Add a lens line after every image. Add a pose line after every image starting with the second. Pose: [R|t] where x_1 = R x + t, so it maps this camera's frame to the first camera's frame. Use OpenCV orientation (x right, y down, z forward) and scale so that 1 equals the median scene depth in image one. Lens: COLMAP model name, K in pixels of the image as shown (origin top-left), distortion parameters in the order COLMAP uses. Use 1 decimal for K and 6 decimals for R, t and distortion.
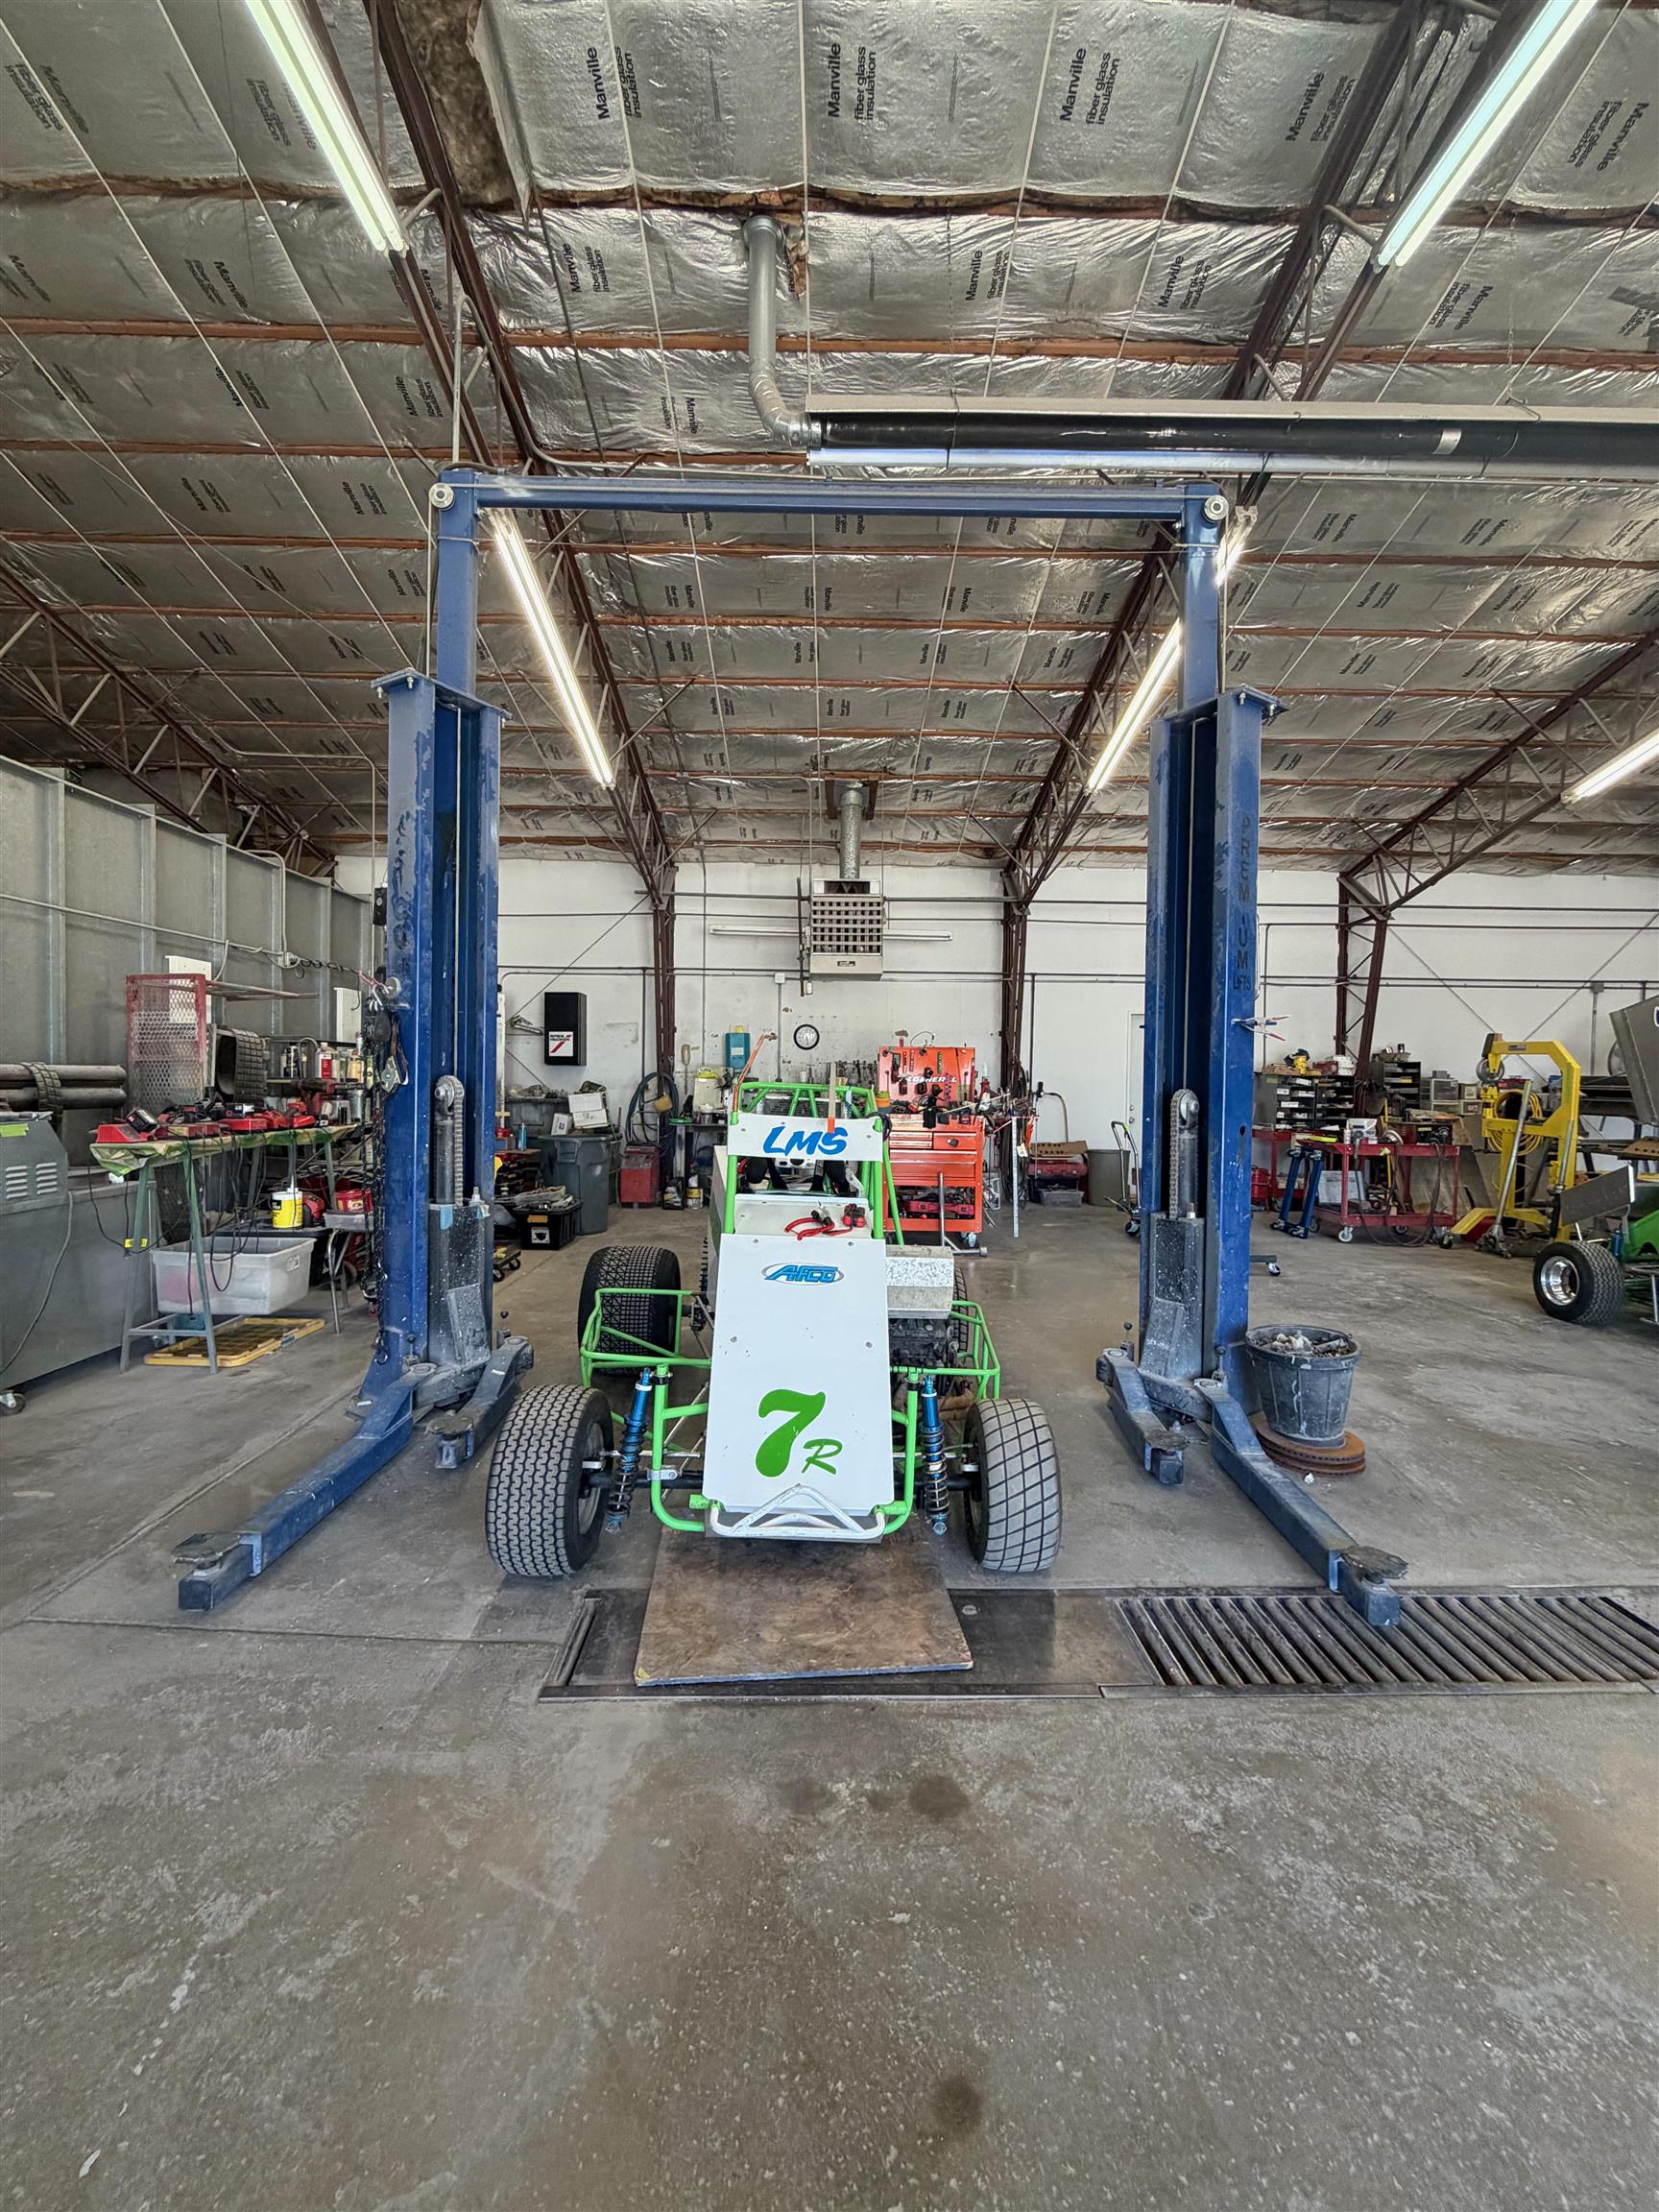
lens RADIAL K [[881.7, 0, 827.5], [0, 881.7, 1100.7], [0, 0, 1]] dist [-0.001468, 0.000342]
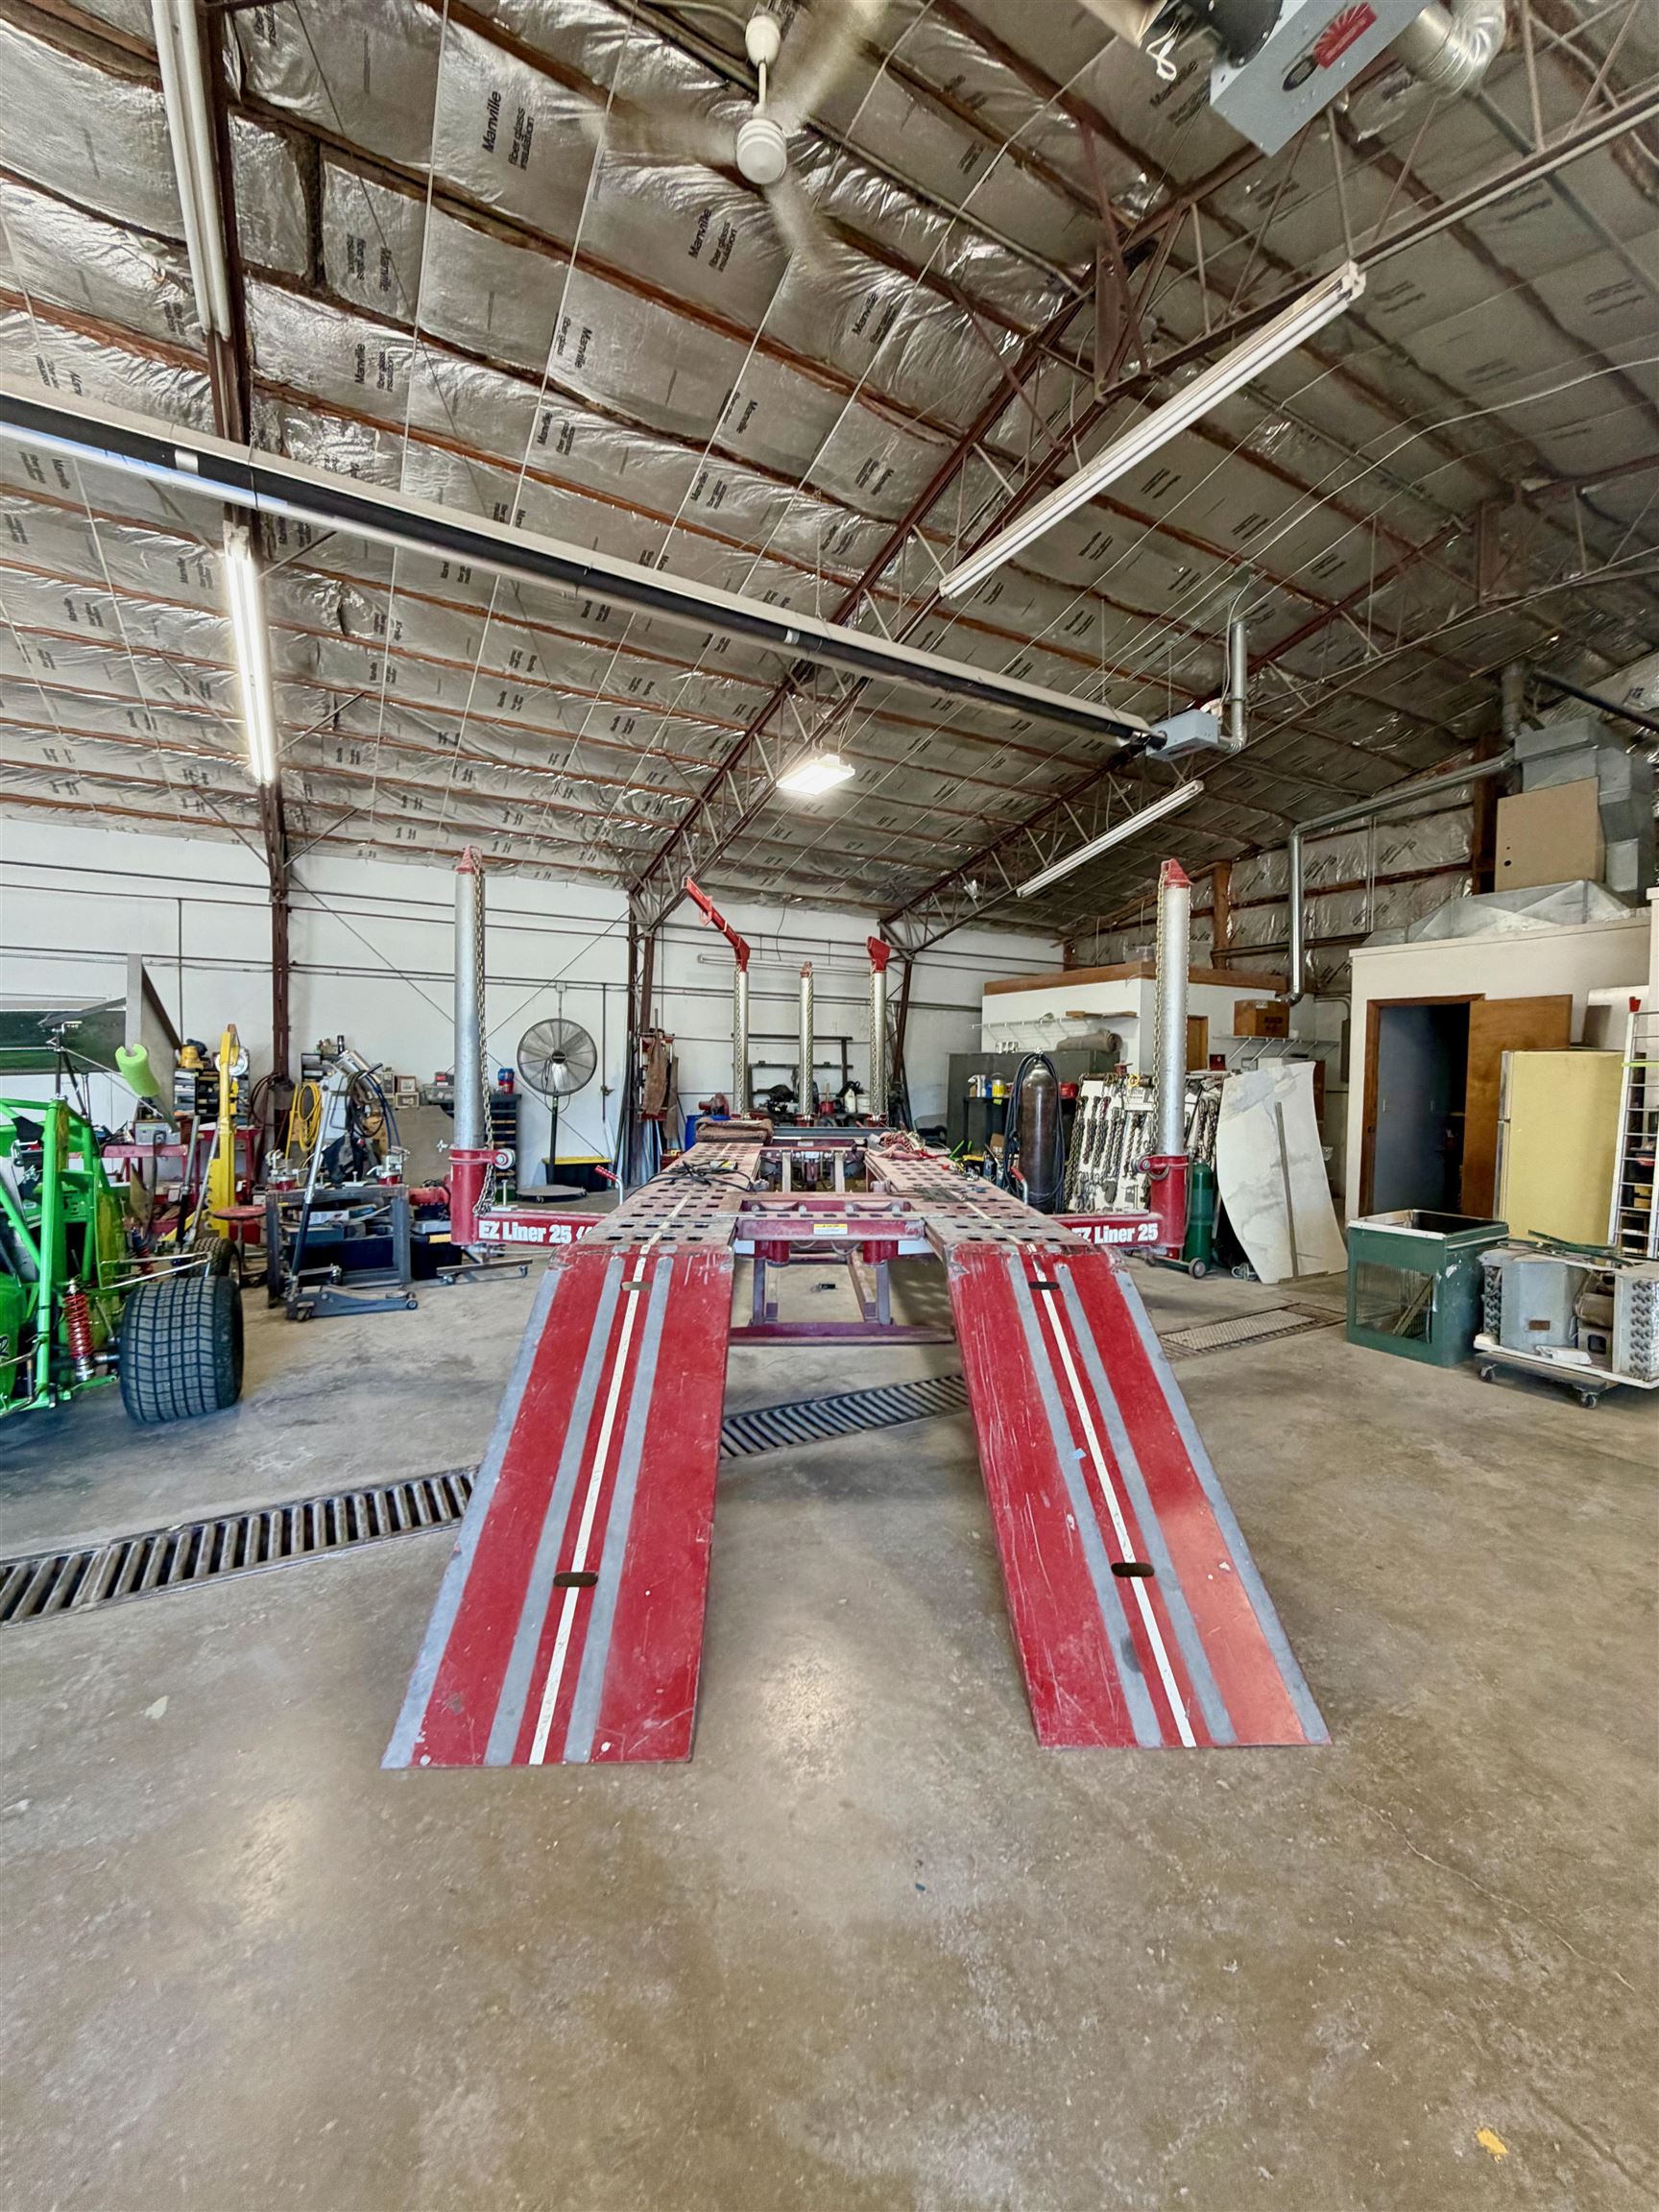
lens RADIAL K [[881.7, 0, 827.5], [0, 881.7, 1100.7], [0, 0, 1]] dist [-0.001468, 0.000342]
pose [[0.874668, -0.015639, 0.484471, 0.775473], [0.010975, 0.999862, 0.012463, 0.001067], [-0.484599, -0.005584, 0.874719, -0.125171]]
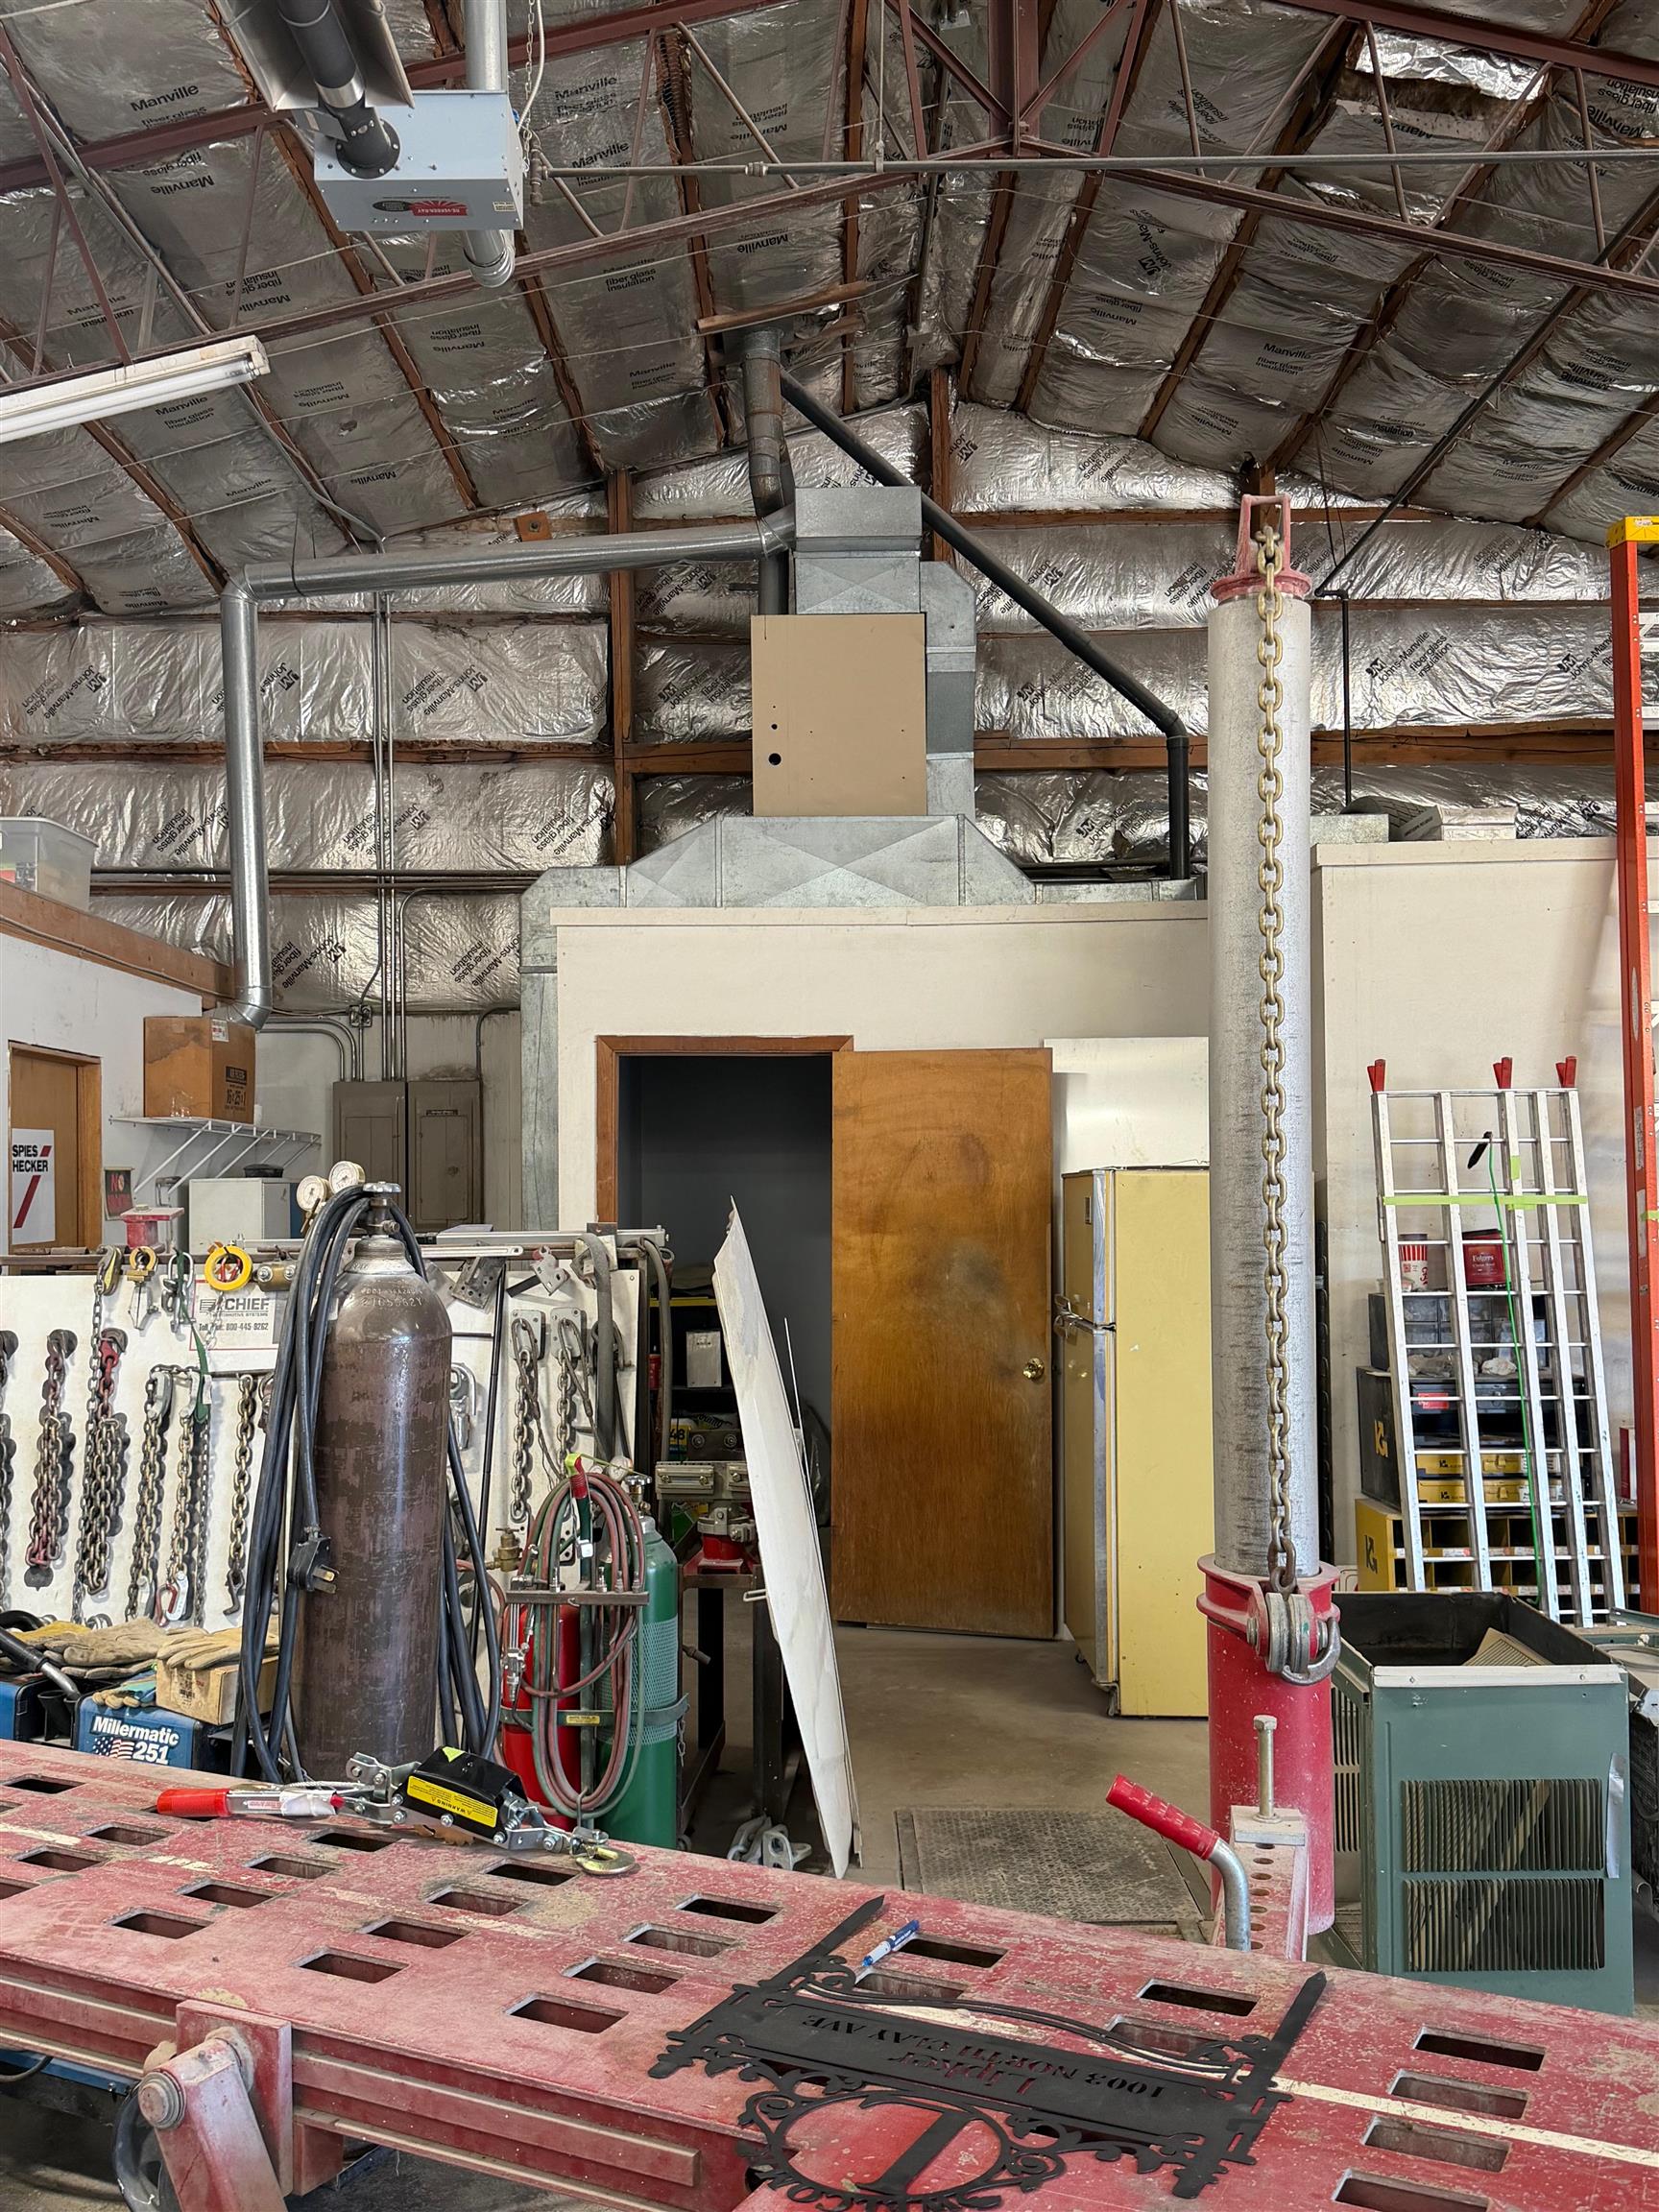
lens RADIAL K [[1996.5, 0, 829.5], [0, 1996.5, 1106.0], [0, 0, 1]] dist [0.077285, -0.016216]
pose [[0.006228, 0.034079, 0.999400, 0.893257], [0.035993, 0.998764, -0.034281, -0.027601], [-0.999333, 0.036185, 0.004994, 0.351151]]
